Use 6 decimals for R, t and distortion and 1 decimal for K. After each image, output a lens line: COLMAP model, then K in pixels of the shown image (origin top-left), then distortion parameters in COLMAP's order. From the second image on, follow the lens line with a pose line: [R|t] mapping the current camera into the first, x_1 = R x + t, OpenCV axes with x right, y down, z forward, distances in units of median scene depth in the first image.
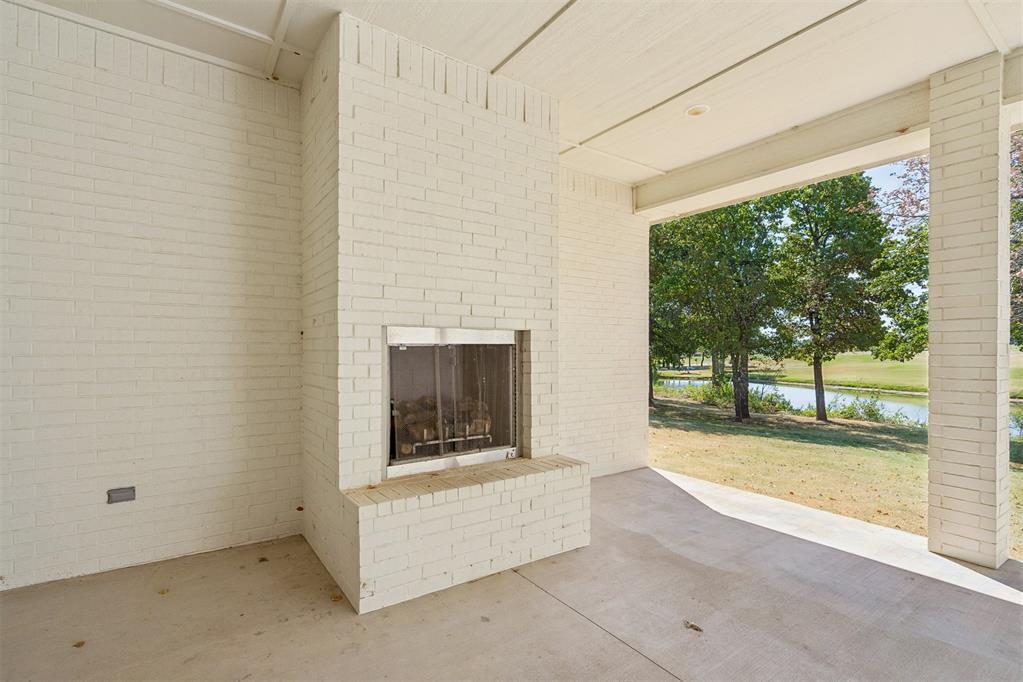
lens RADIAL K [[470.0, 0, 513.7], [0, 470.0, 346.1], [0, 0, 1]] dist [0.000651, 0.000681]
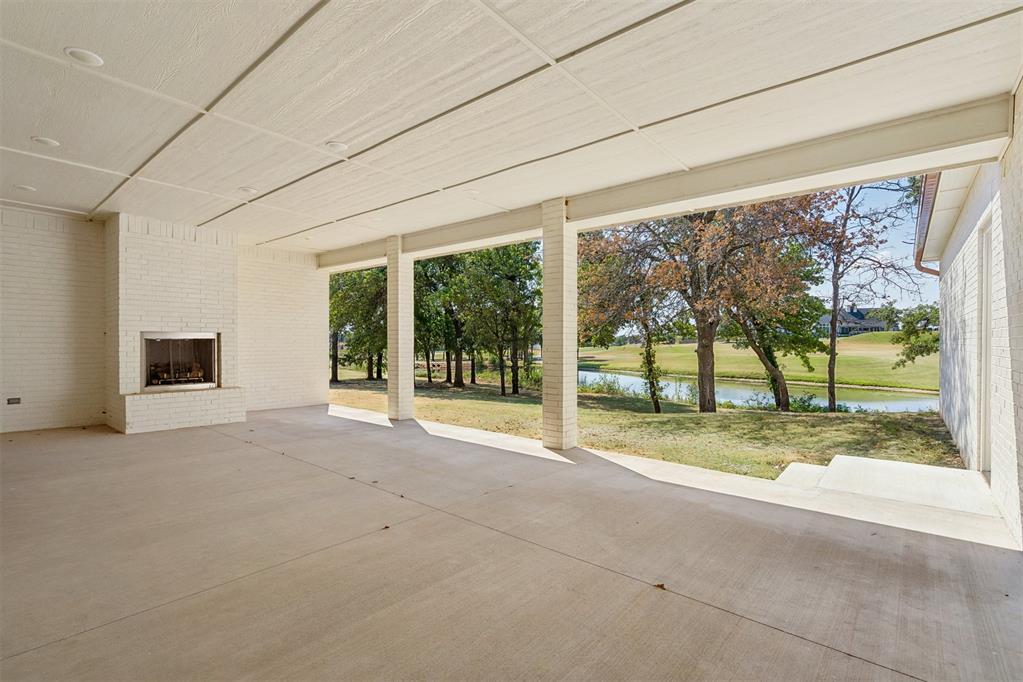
lens RADIAL K [[470.0, 0, 508.7], [0, 470.0, 341.0], [0, 0, 1]] dist [0.000651, 0.000681]
pose [[0.968122, 0.002116, 0.250469, 0.908532], [-0.003273, 0.999986, 0.004205, -0.007432], [-0.250457, -0.004890, 0.968115, -1.765310]]
